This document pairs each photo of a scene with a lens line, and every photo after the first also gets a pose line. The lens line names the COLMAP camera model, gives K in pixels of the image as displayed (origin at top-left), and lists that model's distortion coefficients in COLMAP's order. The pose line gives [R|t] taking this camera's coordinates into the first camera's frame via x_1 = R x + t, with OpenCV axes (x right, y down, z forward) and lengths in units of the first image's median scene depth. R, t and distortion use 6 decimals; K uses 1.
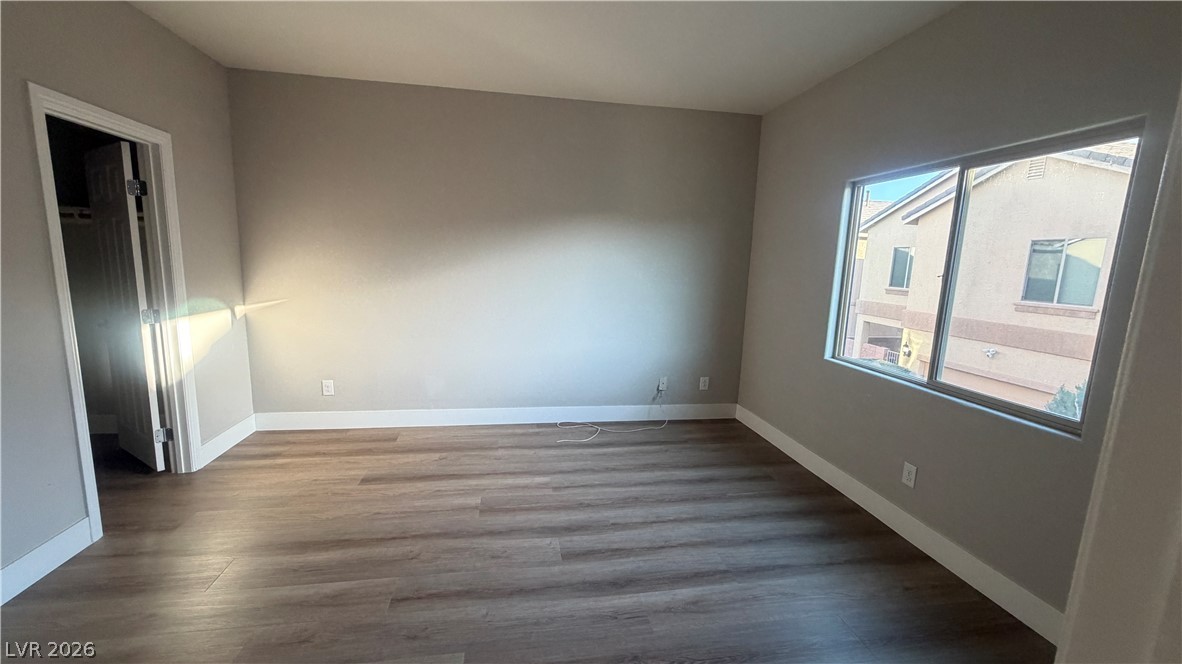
lens RADIAL K [[476.5, 0, 591.0], [0, 476.5, 332.0], [0, 0, 1]] dist [-0.000348, 0.000338]
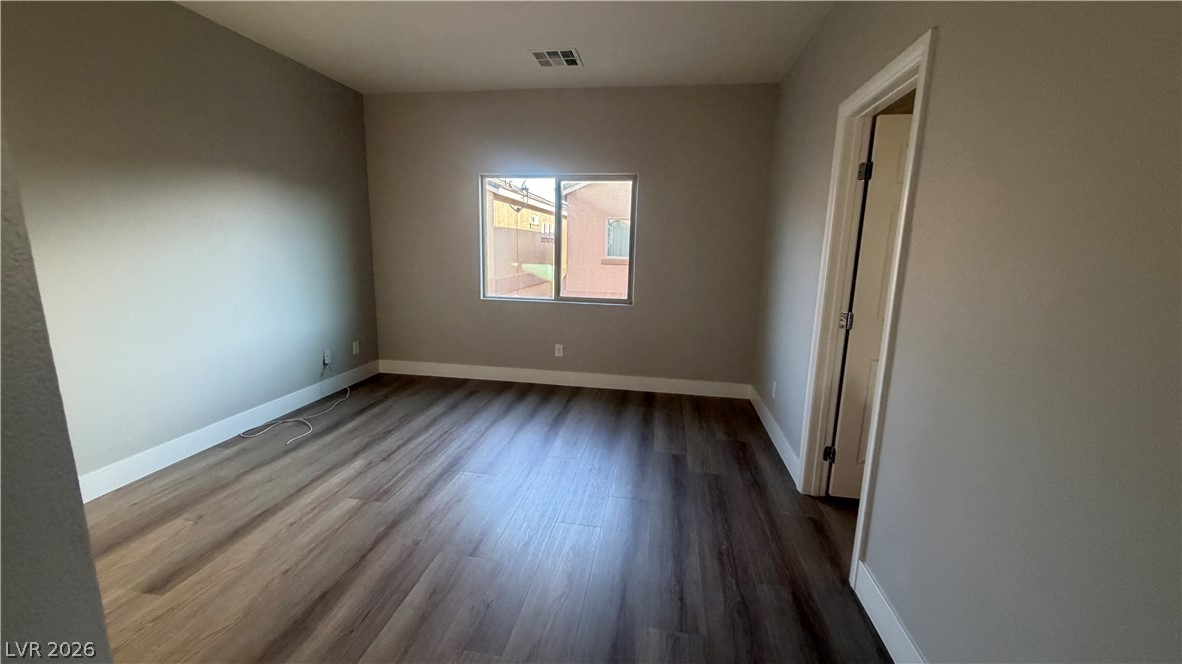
lens RADIAL K [[476.5, 0, 591.0], [0, 476.5, 332.0], [0, 0, 1]] dist [-0.000348, 0.000338]
pose [[0.313425, -0.197348, 0.928880, -0.724230], [0.131763, 0.977743, 0.163269, -0.035781], [-0.940427, 0.071219, 0.332452, 0.216032]]
